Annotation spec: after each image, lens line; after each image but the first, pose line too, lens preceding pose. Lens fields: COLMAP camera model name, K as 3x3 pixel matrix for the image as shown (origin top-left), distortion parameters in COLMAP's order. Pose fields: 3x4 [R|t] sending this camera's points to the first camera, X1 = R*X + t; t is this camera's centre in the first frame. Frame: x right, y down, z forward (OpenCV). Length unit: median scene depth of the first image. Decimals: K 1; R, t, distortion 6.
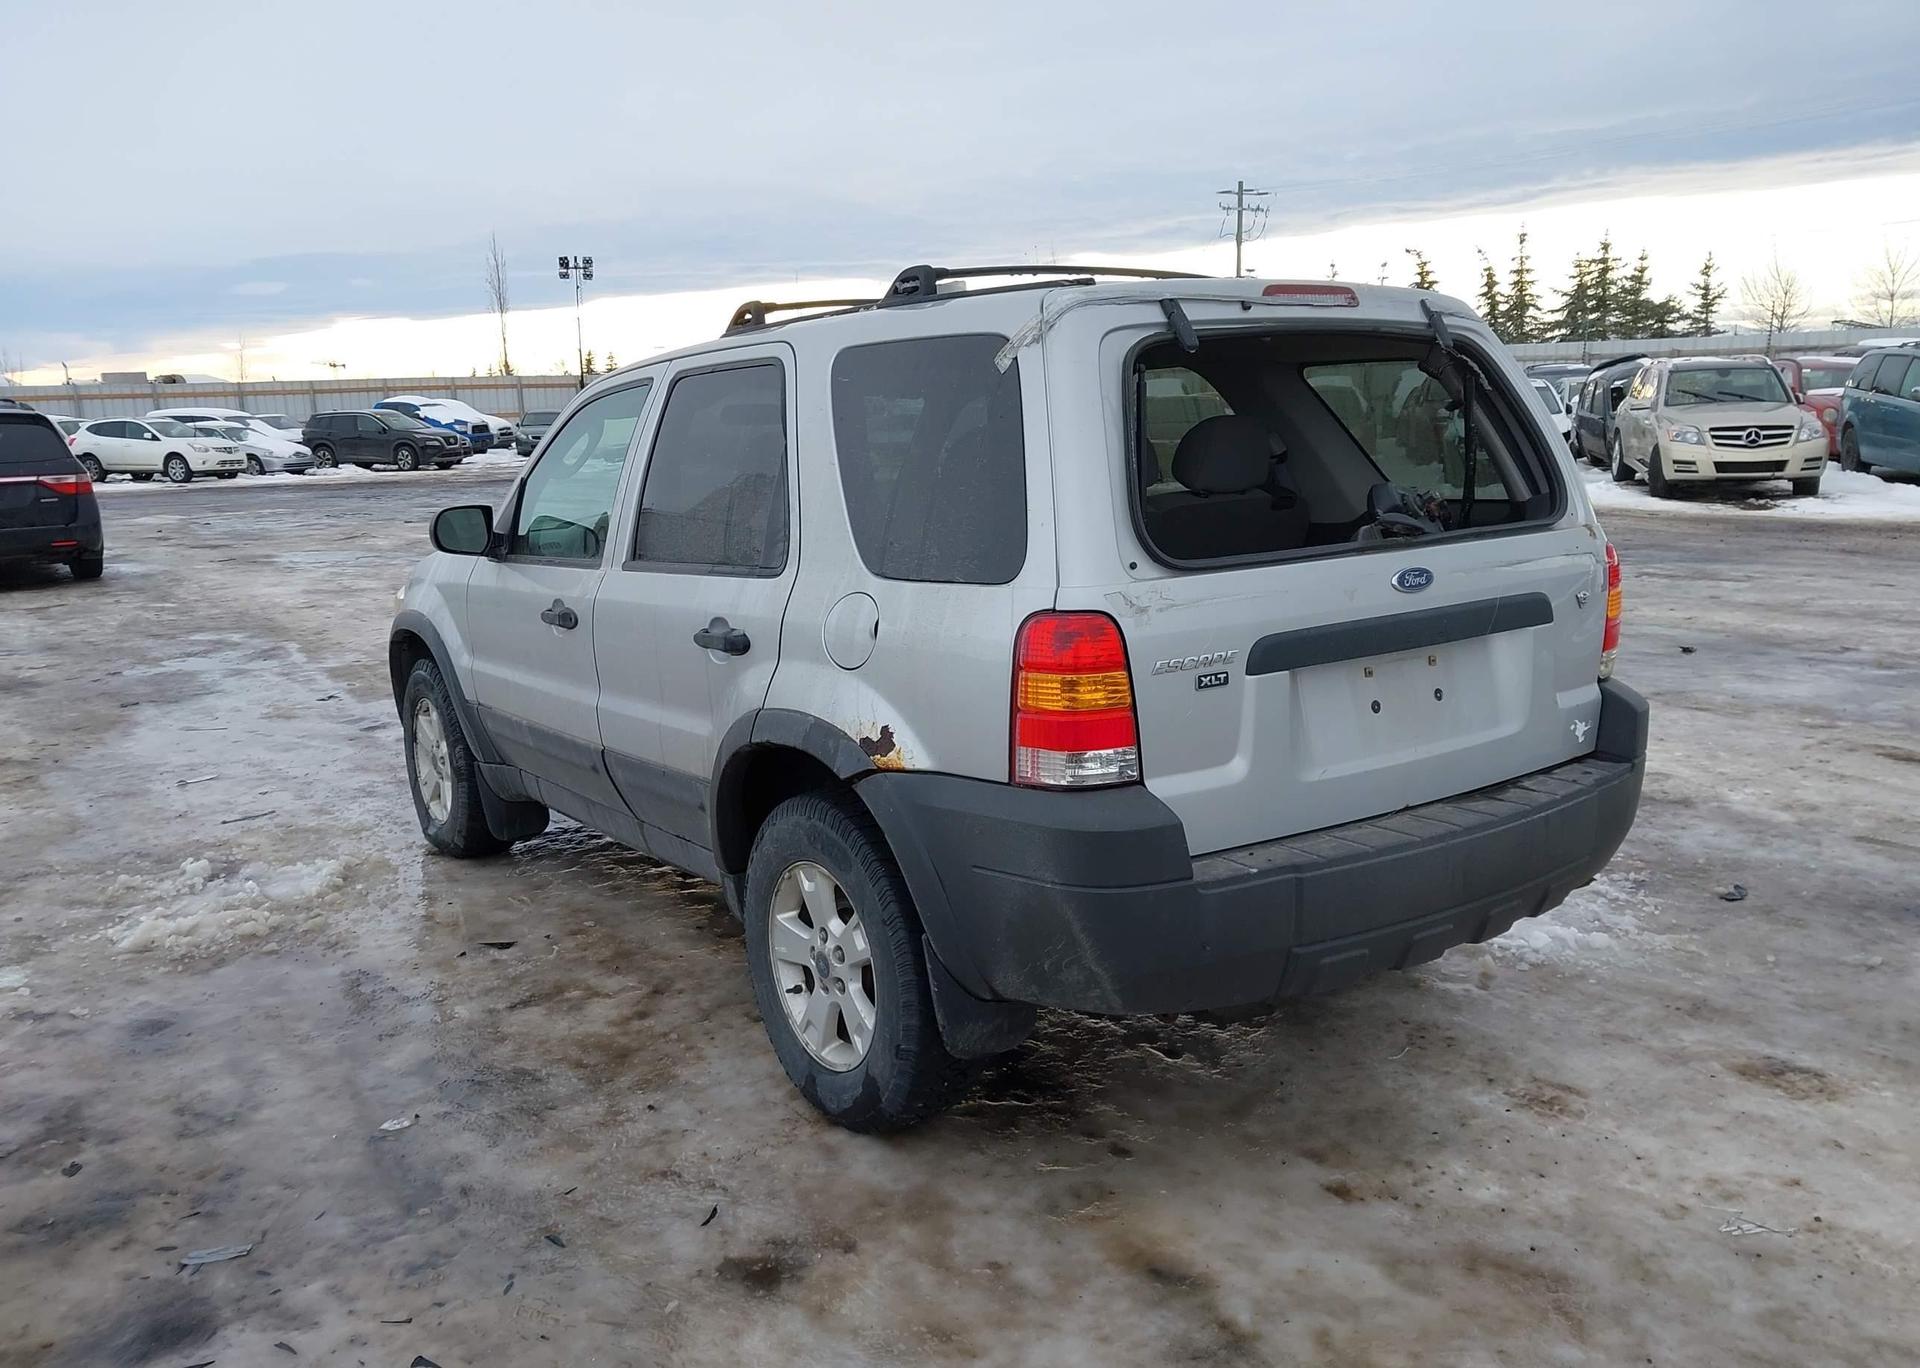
lens RADIAL K [[1525.9, 0, 955.9], [0, 1525.9, 690.9], [0, 0, 1]] dist [0.042430, -0.067080]
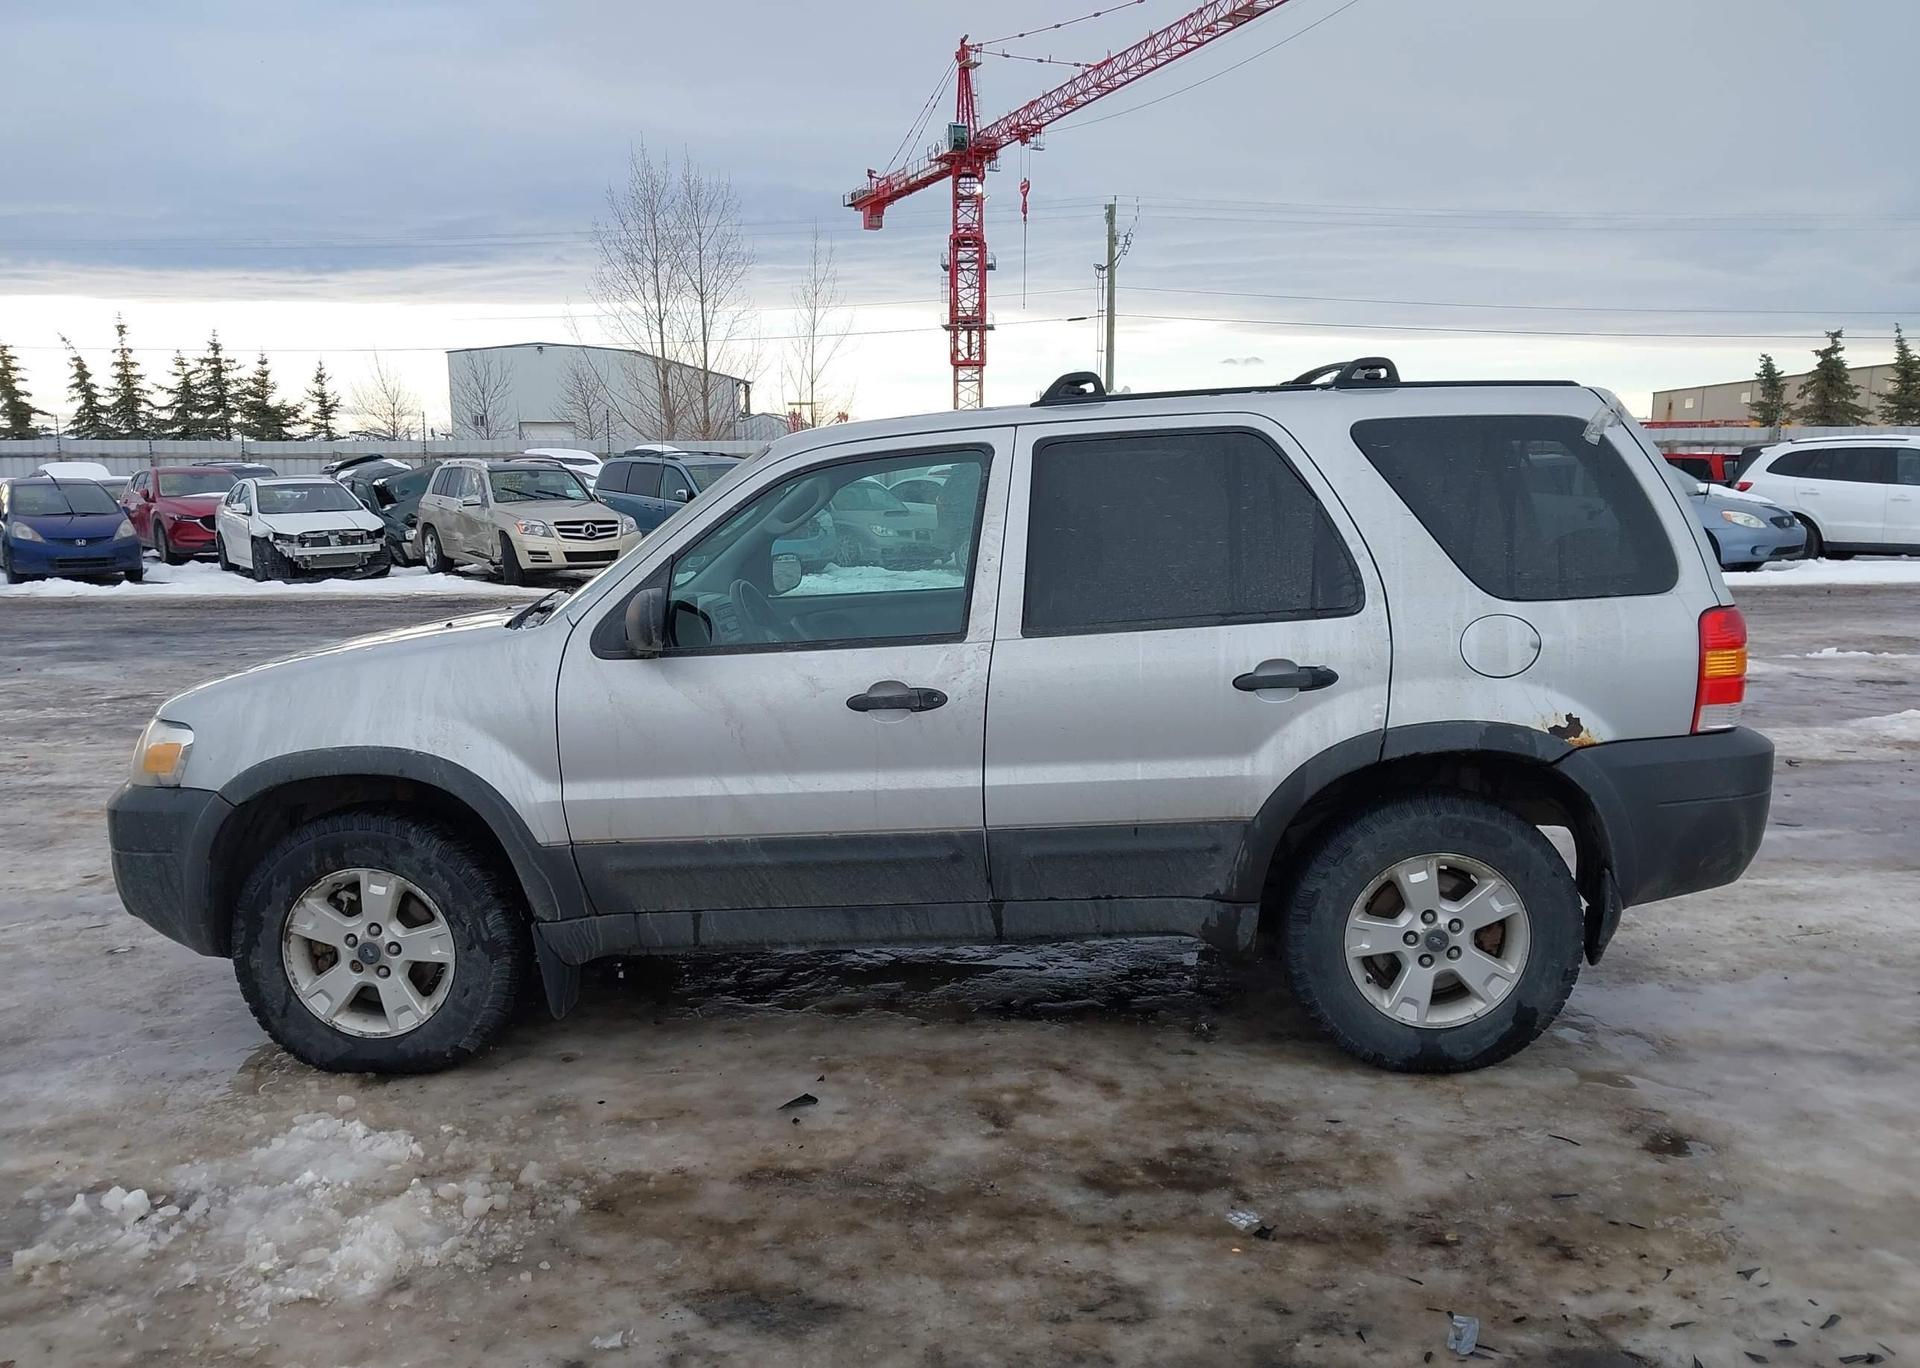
lens RADIAL K [[1524.6, 0, 946.3], [0, 1524.6, 684.7], [0, 0, 1]] dist [0.050645, -0.079591]
pose [[0.600678, -0.085385, 0.794919, -0.239216], [0.140883, 0.990026, -0.000116, -0.013013], [-0.786981, 0.112060, 0.606716, 0.108561]]
